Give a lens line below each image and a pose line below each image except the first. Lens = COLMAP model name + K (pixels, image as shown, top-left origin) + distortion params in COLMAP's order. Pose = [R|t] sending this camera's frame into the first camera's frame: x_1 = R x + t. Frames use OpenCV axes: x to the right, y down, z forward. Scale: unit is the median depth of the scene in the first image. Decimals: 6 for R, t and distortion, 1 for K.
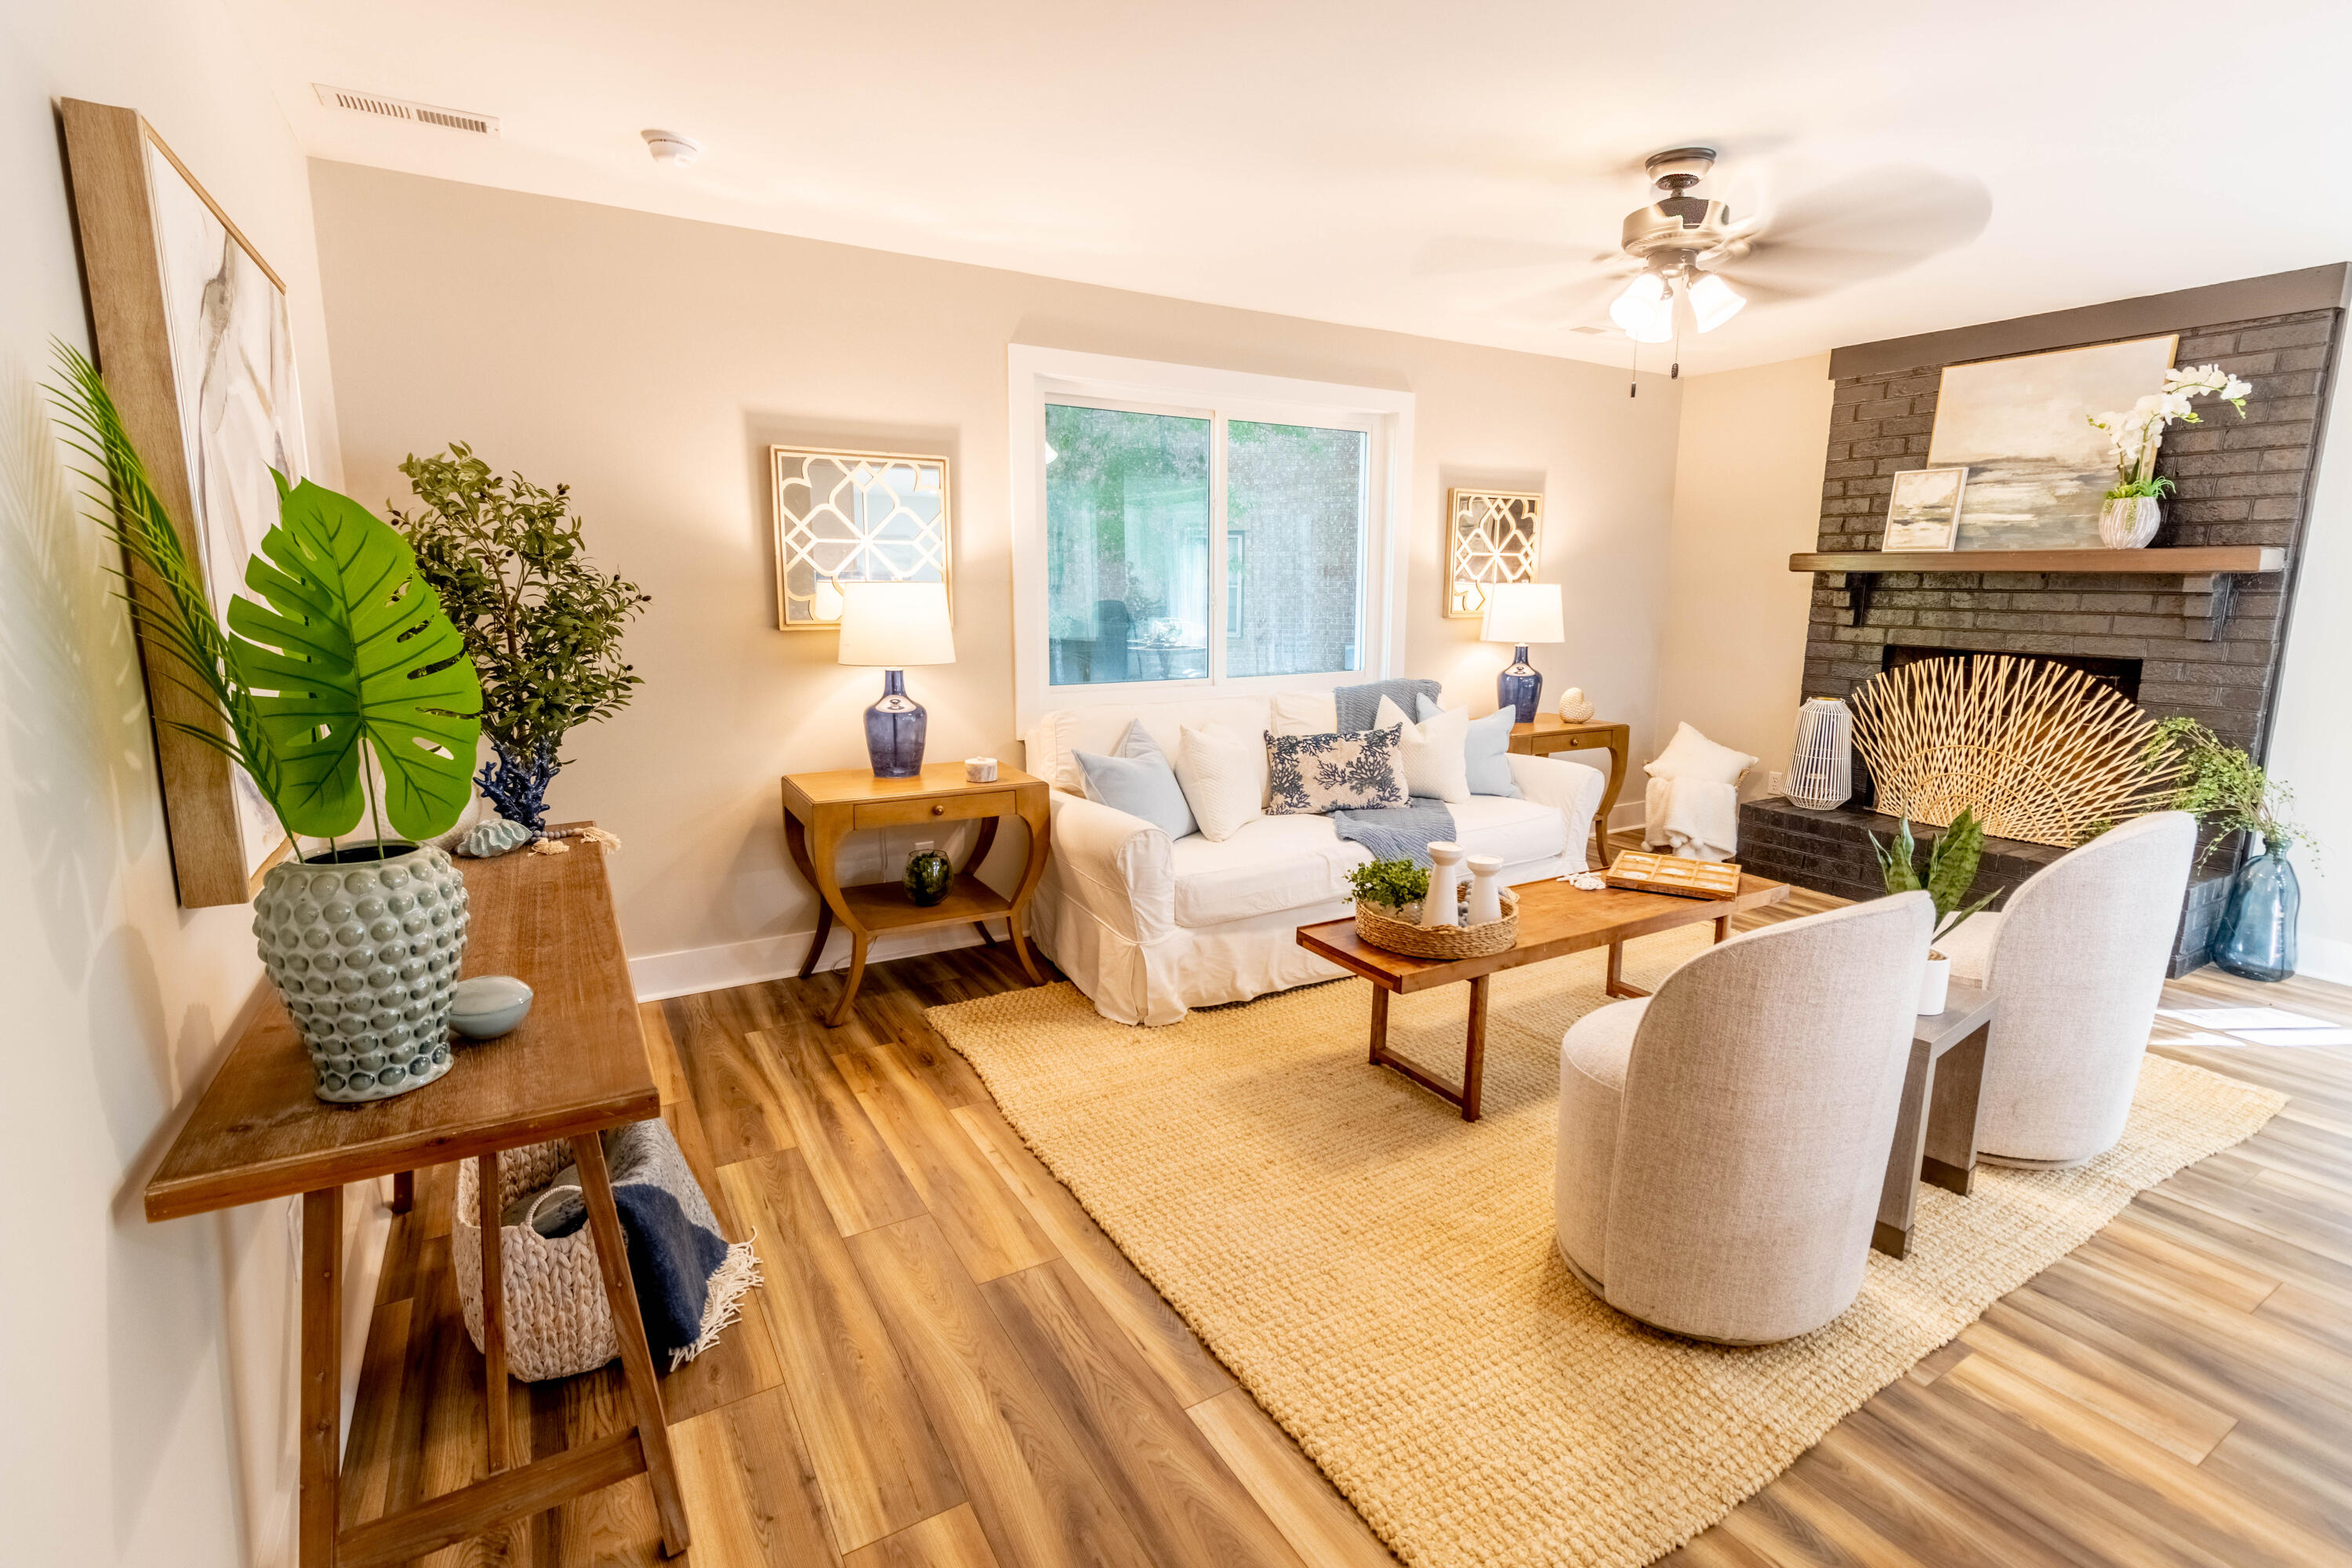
lens RADIAL K [[1072.0, 0, 1178.4], [0, 1072.0, 764.4], [0, 0, 1]] dist [0.001198, 0.000822]
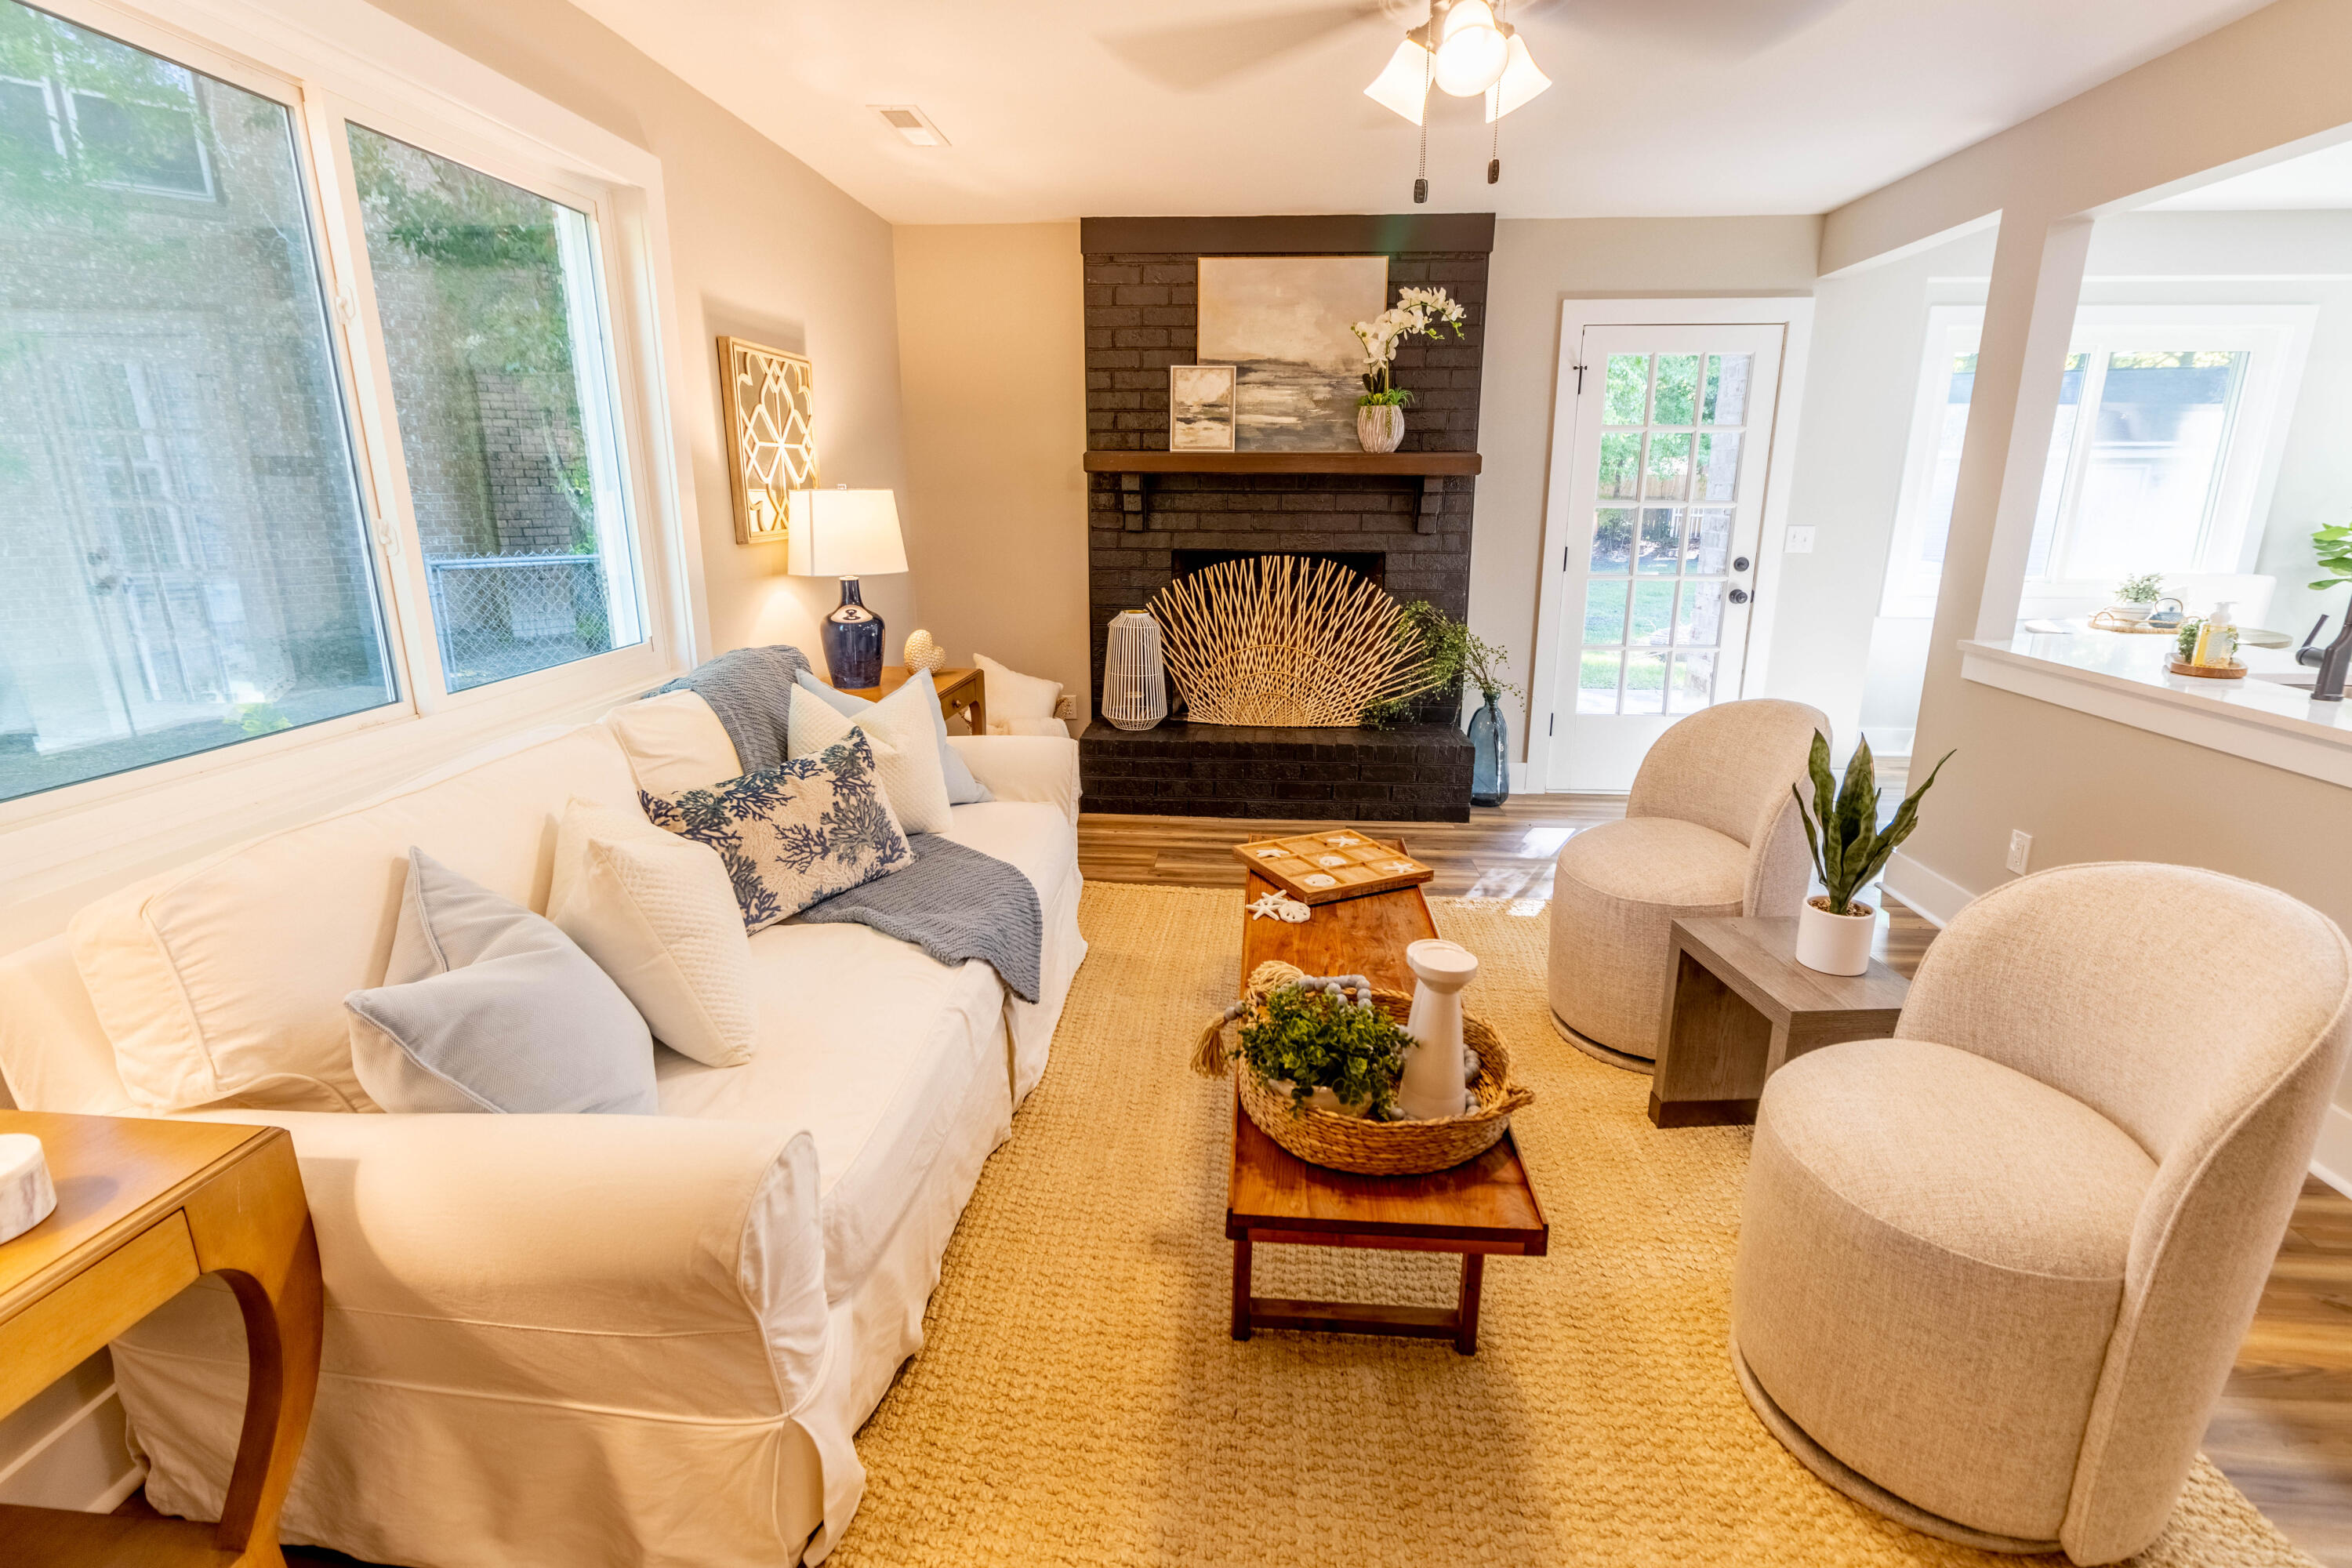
lens RADIAL K [[1083.6, 0, 1184.7], [0, 1083.6, 753.7], [0, 0, 1]] dist [0.001810, 0.000515]
pose [[0.568879, -0.204149, 0.796681, -0.169250], [0.142859, 0.978504, 0.148731, -0.085562], [-0.809919, 0.029203, 0.585815, 0.481540]]
